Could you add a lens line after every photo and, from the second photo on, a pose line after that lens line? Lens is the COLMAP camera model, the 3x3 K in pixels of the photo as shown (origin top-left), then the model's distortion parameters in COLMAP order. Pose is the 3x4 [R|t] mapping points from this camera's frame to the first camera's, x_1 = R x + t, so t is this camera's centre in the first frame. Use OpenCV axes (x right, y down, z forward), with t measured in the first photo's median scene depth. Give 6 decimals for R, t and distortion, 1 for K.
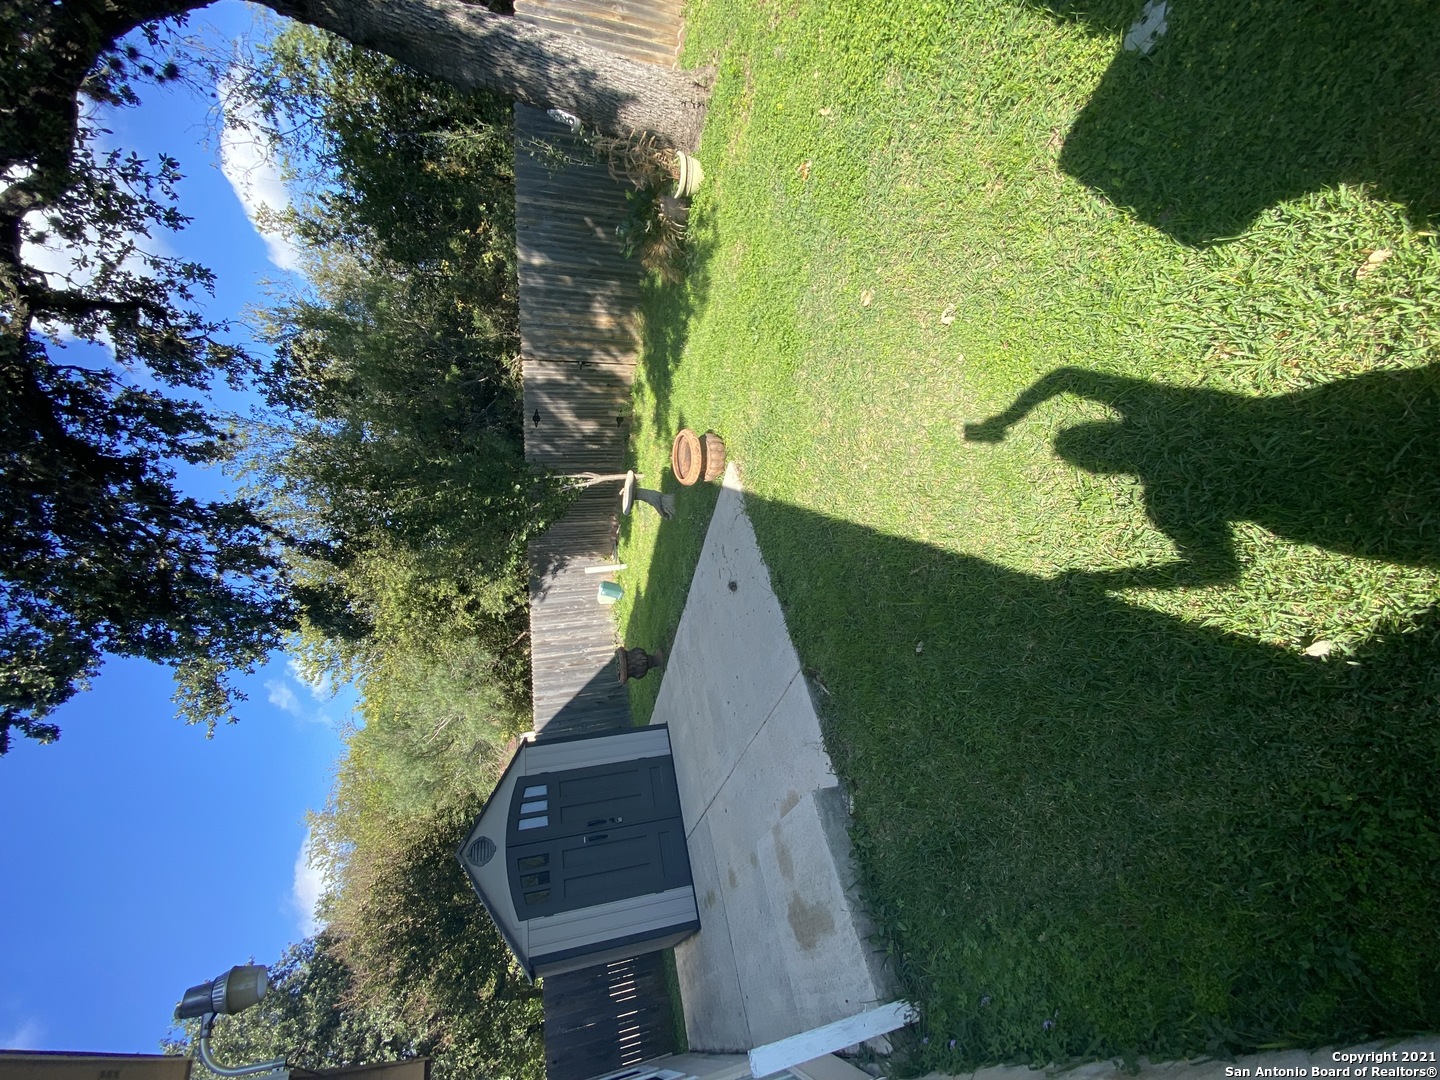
lens RADIAL K [[585.0, 0, 713.0], [0, 585.0, 536.6], [0, 0, 1]] dist [0.031647, -0.023866]
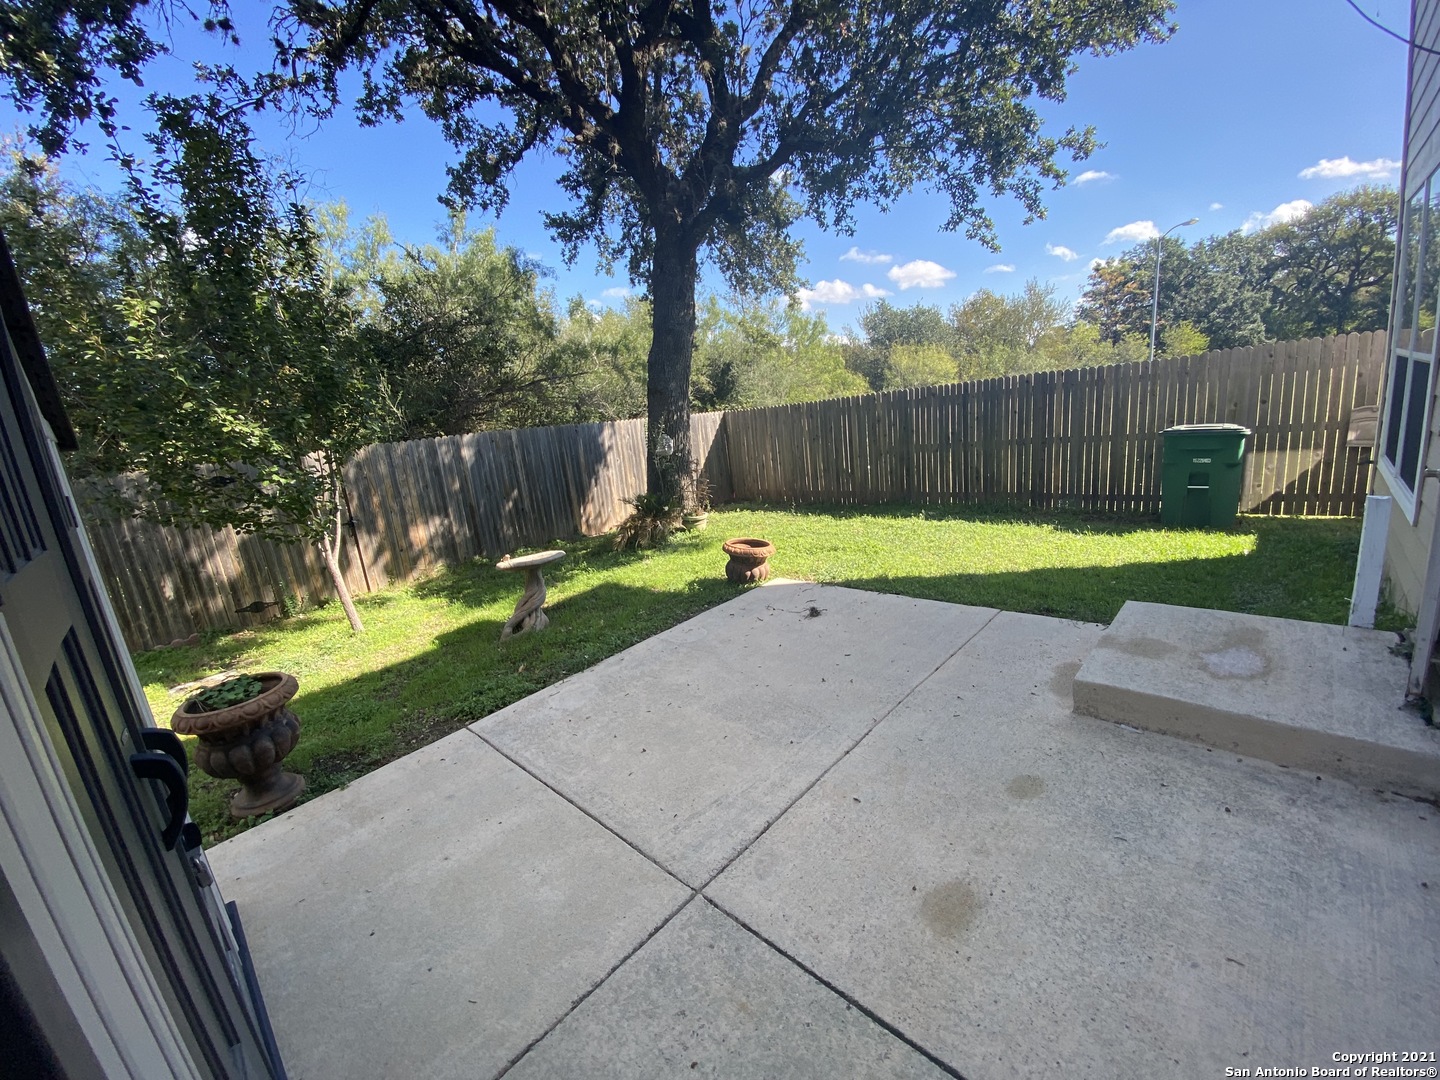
lens RADIAL K [[585.0, 0, 713.0], [0, 585.0, 536.6], [0, 0, 1]] dist [0.031647, -0.023866]
pose [[0.410287, 0.890097, 0.198475, -0.182077], [0.106759, 0.169261, -0.979772, 0.541688], [-0.905686, 0.423177, -0.025580, 0.646284]]
